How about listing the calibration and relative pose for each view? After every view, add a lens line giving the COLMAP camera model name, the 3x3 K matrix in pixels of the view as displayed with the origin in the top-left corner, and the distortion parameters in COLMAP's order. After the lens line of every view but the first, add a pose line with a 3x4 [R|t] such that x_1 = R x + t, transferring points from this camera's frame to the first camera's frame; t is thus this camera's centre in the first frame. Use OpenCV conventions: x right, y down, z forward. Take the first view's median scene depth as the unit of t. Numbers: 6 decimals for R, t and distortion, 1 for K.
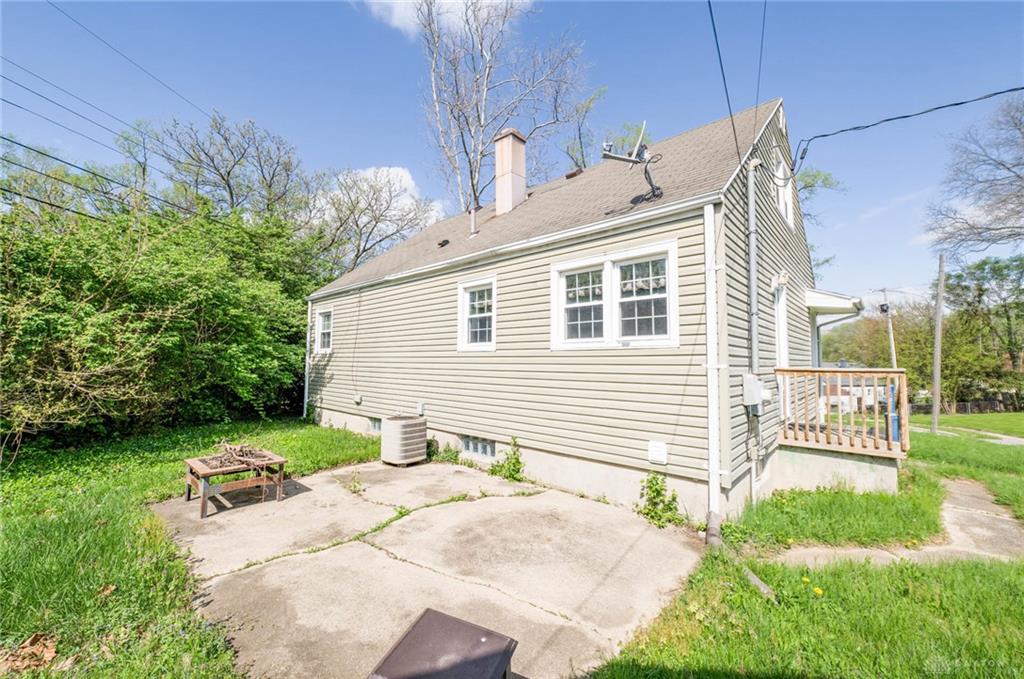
lens RADIAL K [[409.3, 0, 510.8], [0, 409.3, 340.1], [0, 0, 1]] dist [0.004677, 0.000285]
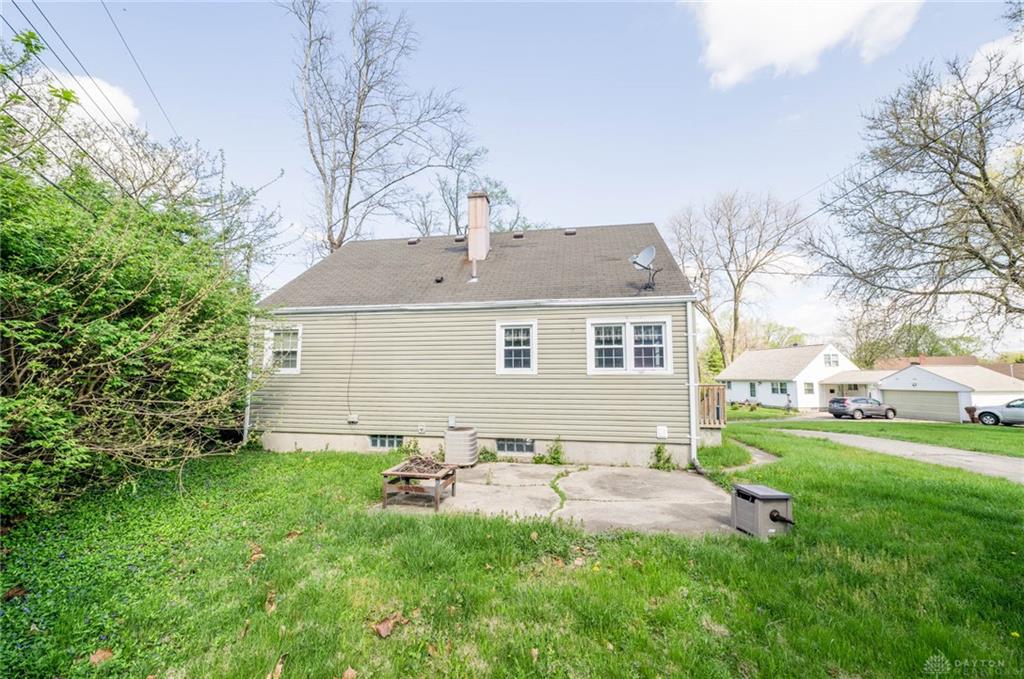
lens RADIAL K [[409.3, 0, 511.7], [0, 409.3, 358.8], [0, 0, 1]] dist [0.004677, 0.000285]
pose [[0.830793, 0.024623, 0.556037, -1.049325], [-0.026842, 0.999631, -0.004161, -0.023084], [-0.555934, -0.011469, 0.831147, -0.119394]]
